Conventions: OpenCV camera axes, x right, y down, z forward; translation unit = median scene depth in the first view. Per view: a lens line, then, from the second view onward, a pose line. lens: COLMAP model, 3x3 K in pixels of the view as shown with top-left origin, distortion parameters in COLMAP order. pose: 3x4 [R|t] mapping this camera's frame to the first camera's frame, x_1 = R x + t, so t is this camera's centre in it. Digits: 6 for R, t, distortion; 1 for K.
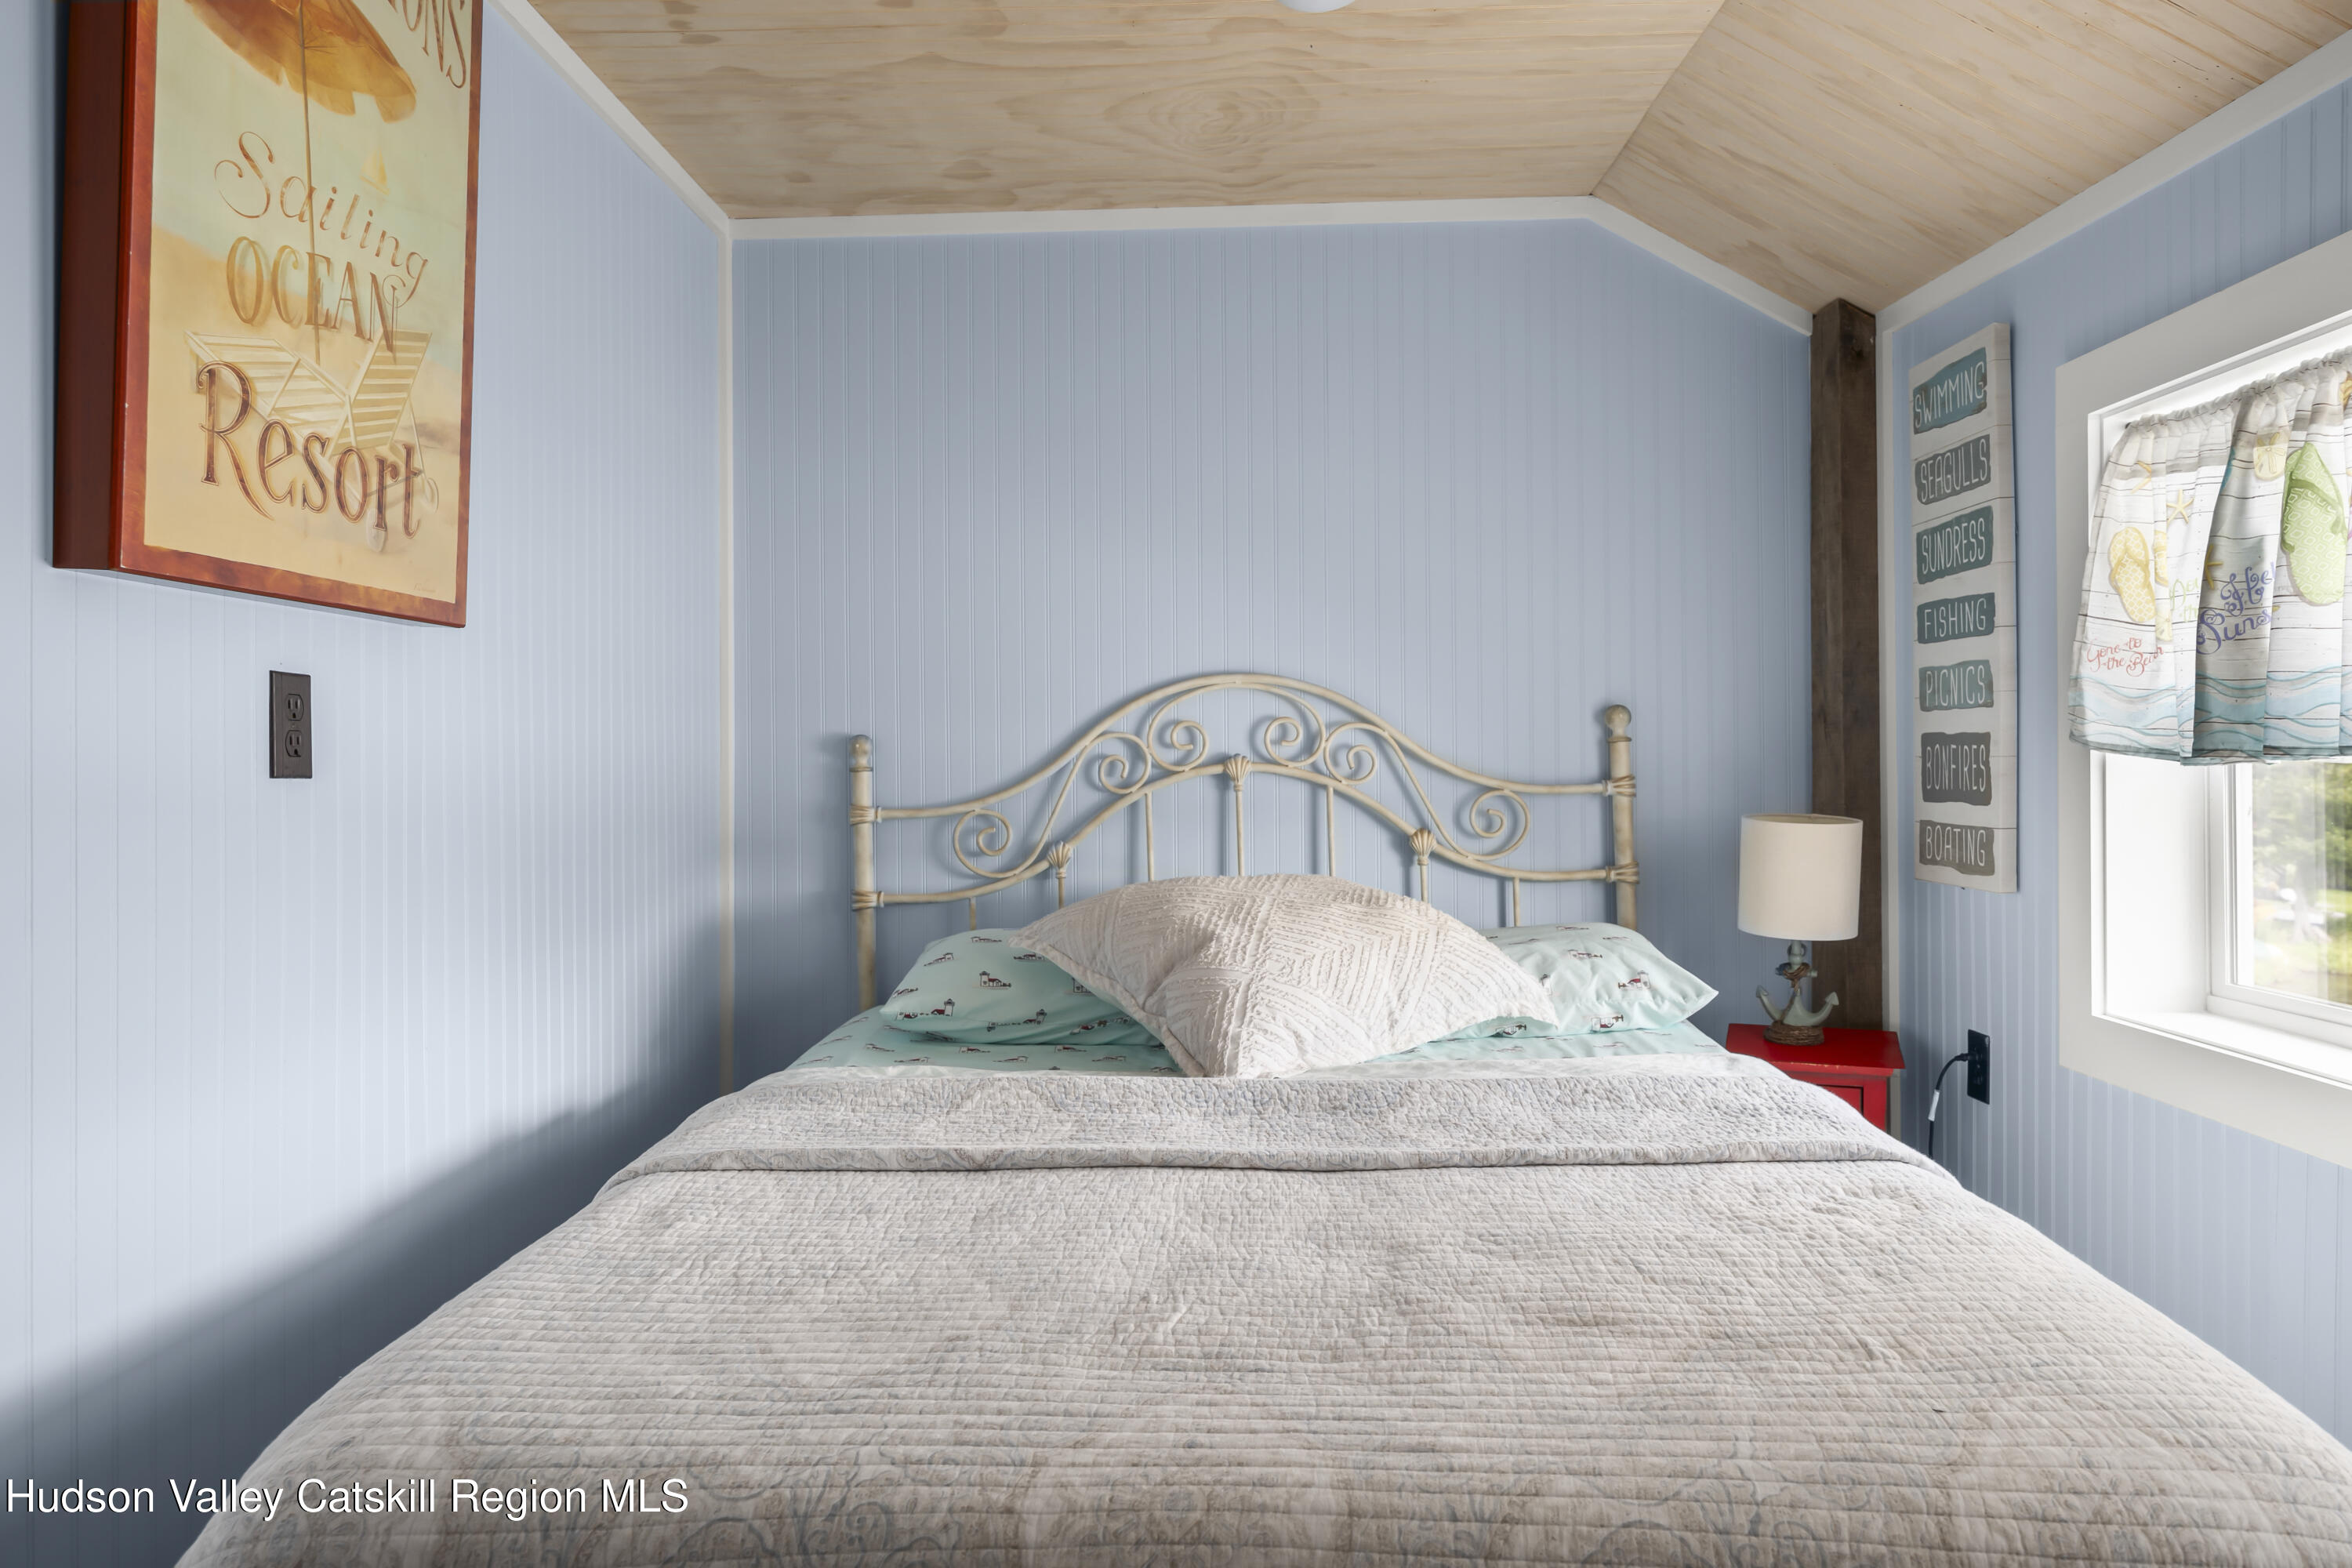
lens RADIAL K [[1592.4, 0, 1176.0], [0, 1592.4, 784.0], [0, 0, 1]] dist [-0.003008, -0.000566]
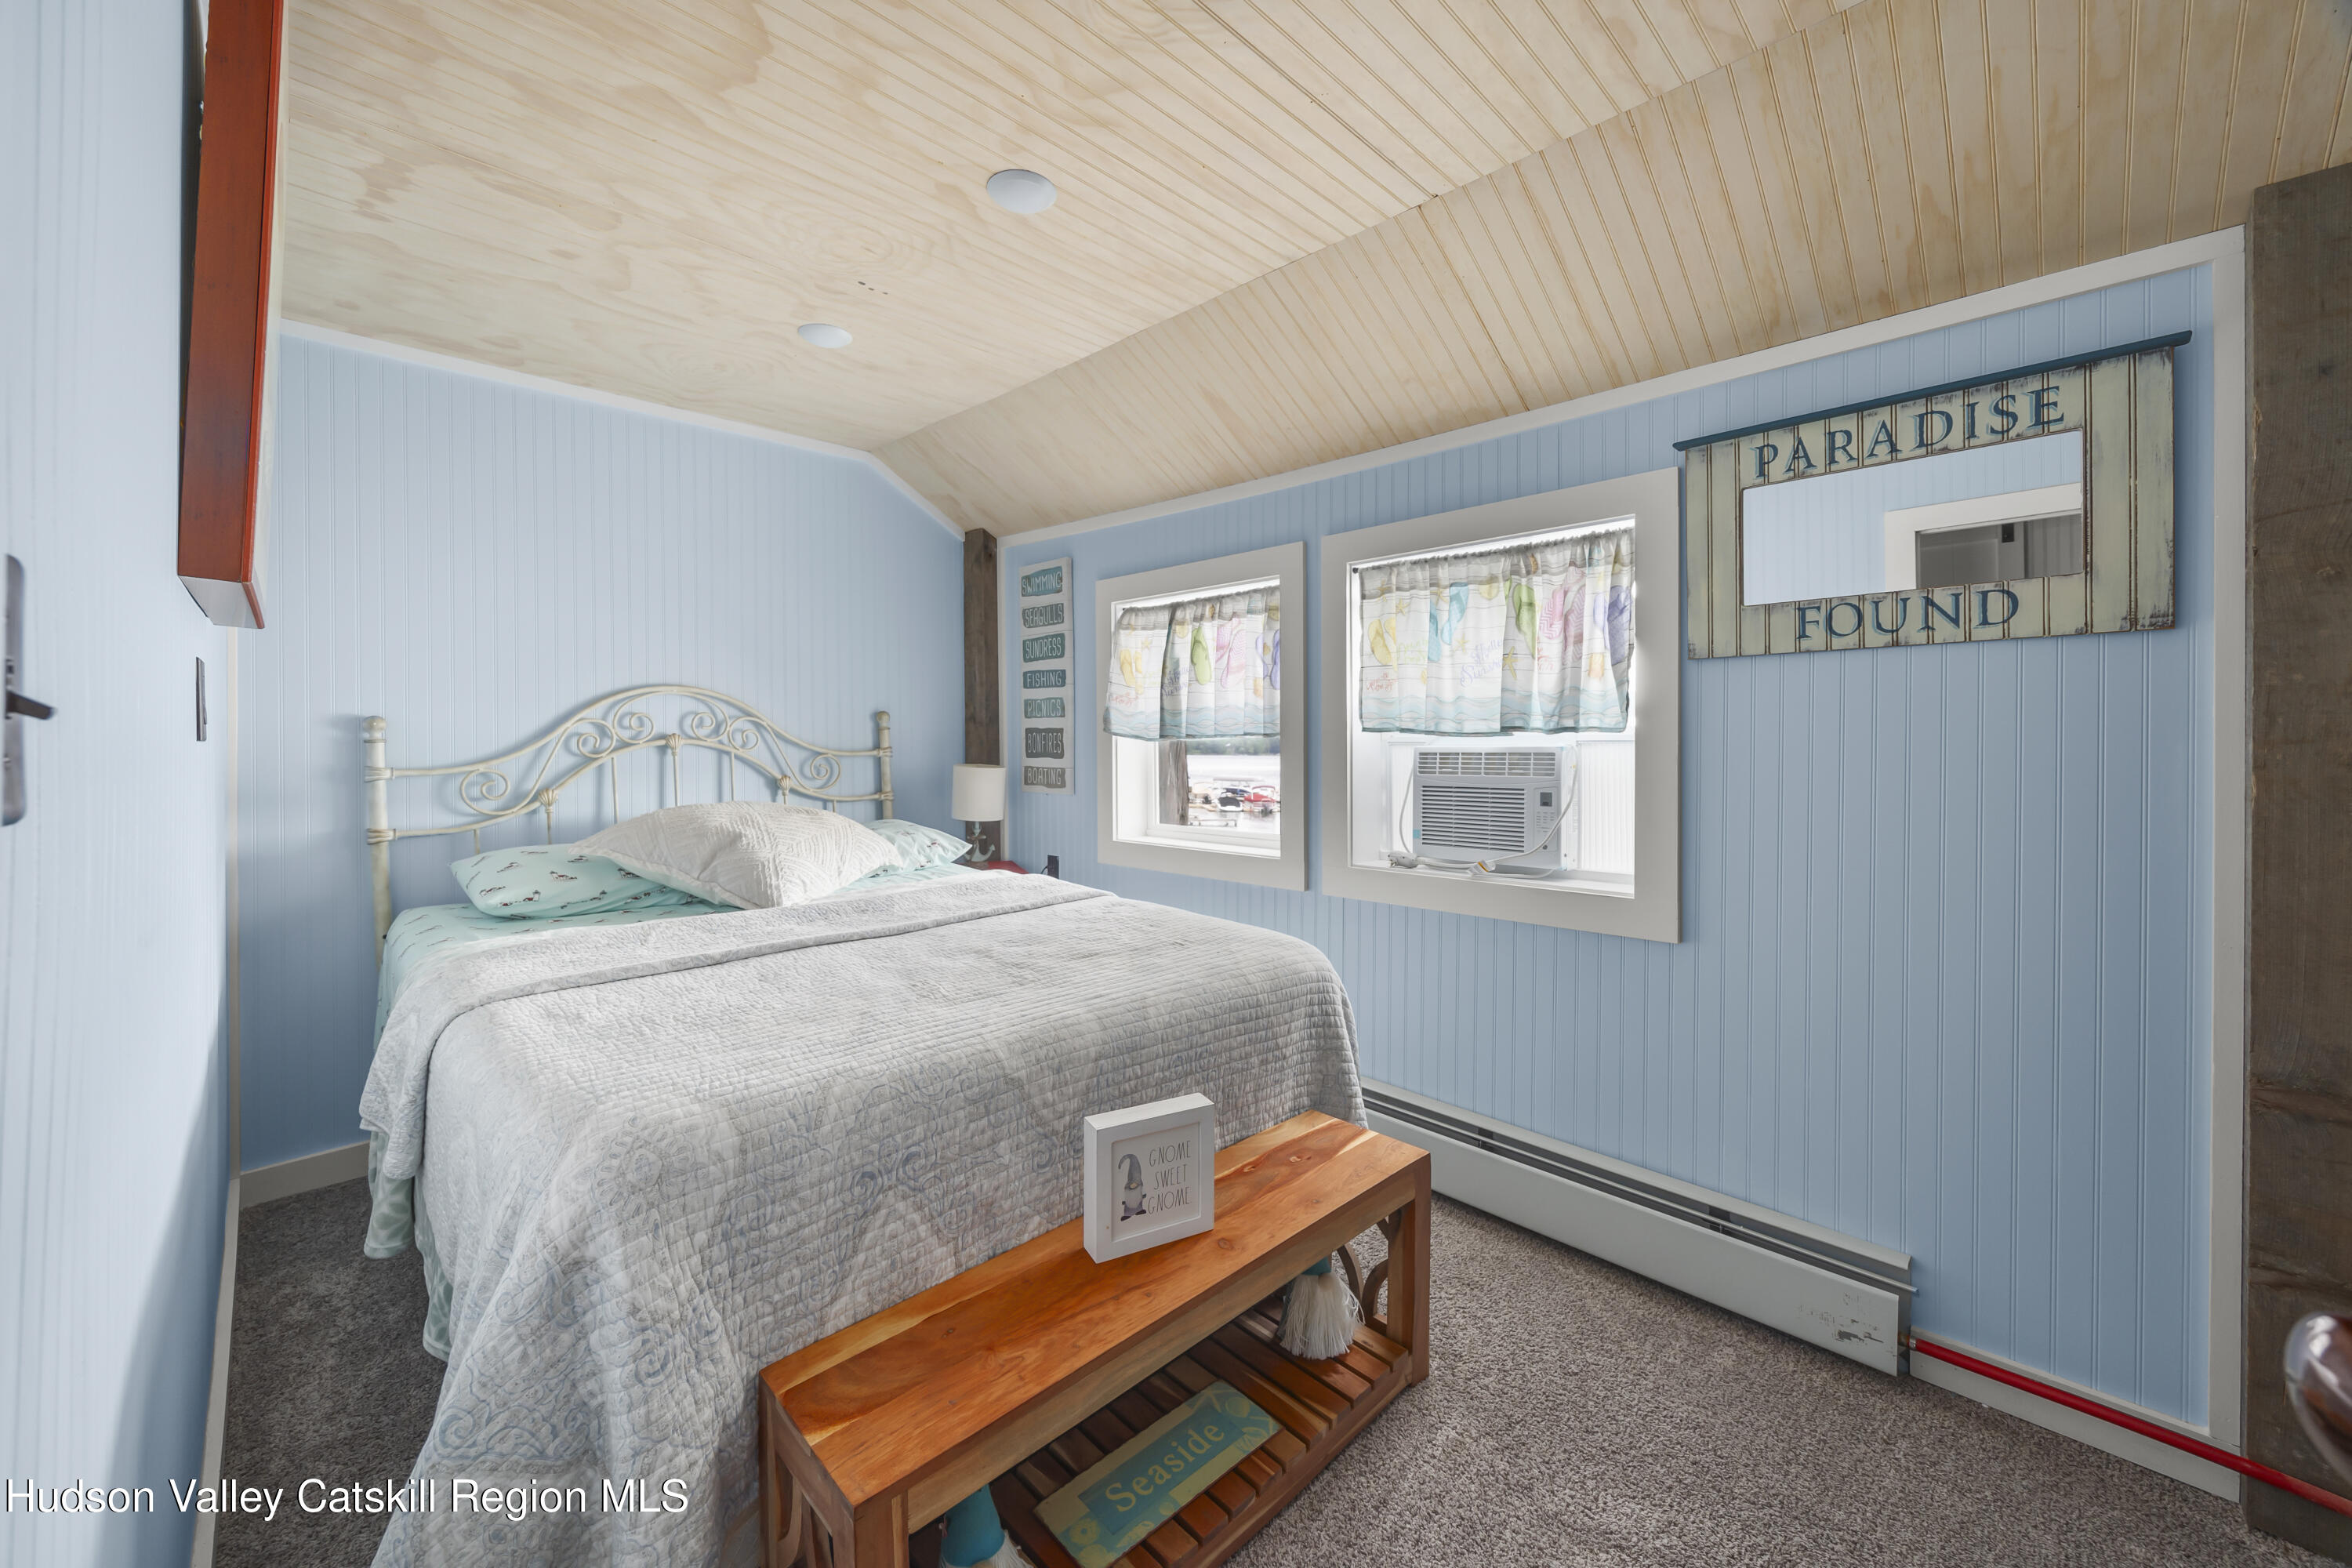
lens RADIAL K [[916.0, 0, 1172.3], [0, 916.0, 752.7], [0, 0, 1]] dist [0.000203, 0.000109]
pose [[0.680812, -0.002921, 0.732453, -0.360241], [0.006215, 0.999979, -0.001789, 0.007559], [-0.732432, 0.005770, 0.680816, -0.050535]]
